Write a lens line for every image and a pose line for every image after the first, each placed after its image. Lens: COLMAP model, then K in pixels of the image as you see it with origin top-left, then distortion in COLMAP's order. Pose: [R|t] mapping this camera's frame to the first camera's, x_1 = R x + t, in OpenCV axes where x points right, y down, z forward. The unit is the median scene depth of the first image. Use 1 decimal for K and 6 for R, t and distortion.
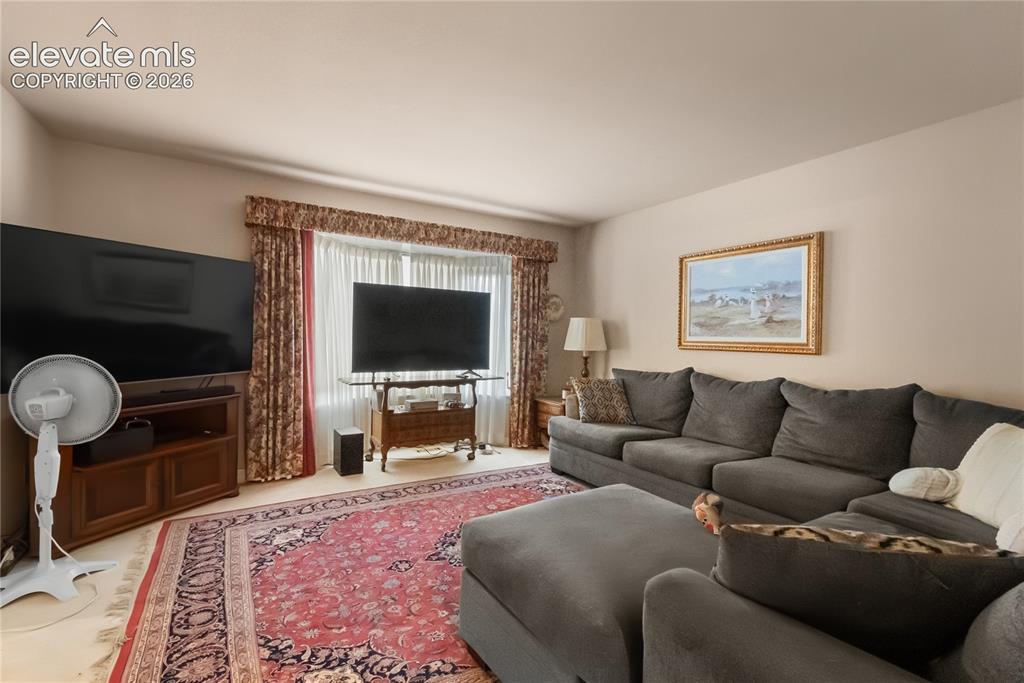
lens RADIAL K [[454.6, 0, 515.9], [0, 454.6, 342.6], [0, 0, 1]] dist [-0.013410, 0.002487]
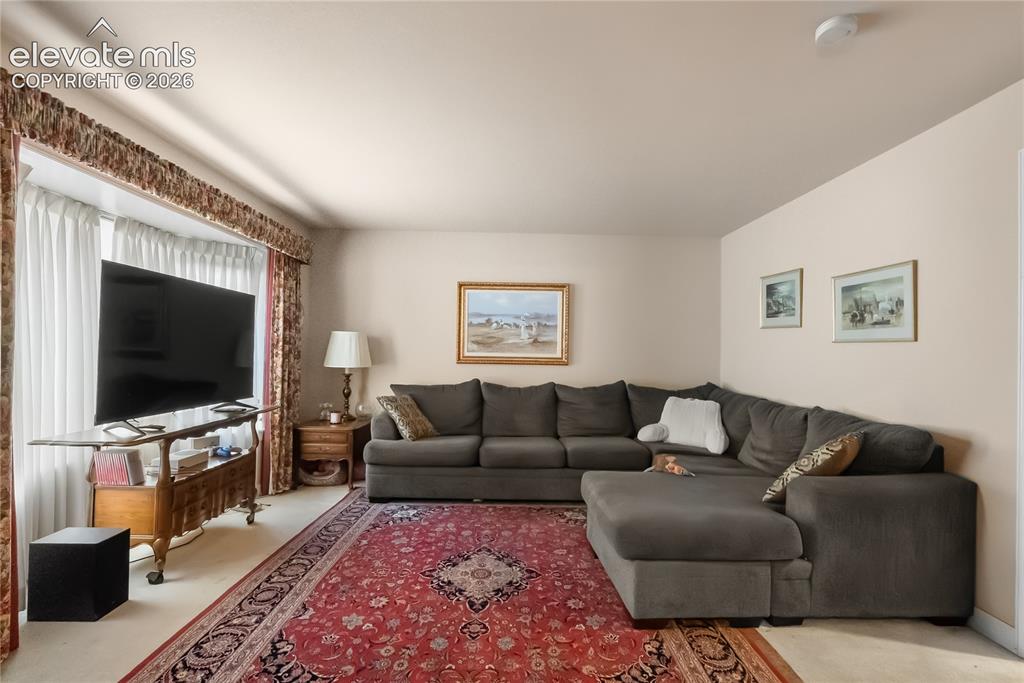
lens RADIAL K [[454.6, 0, 520.3], [0, 454.6, 344.4], [0, 0, 1]] dist [-0.013410, 0.002487]
pose [[0.514548, 0.005184, 0.857446, -0.605223], [0.004333, 0.999953, -0.008646, -0.025281], [-0.857451, 0.008164, 0.514501, 0.306493]]
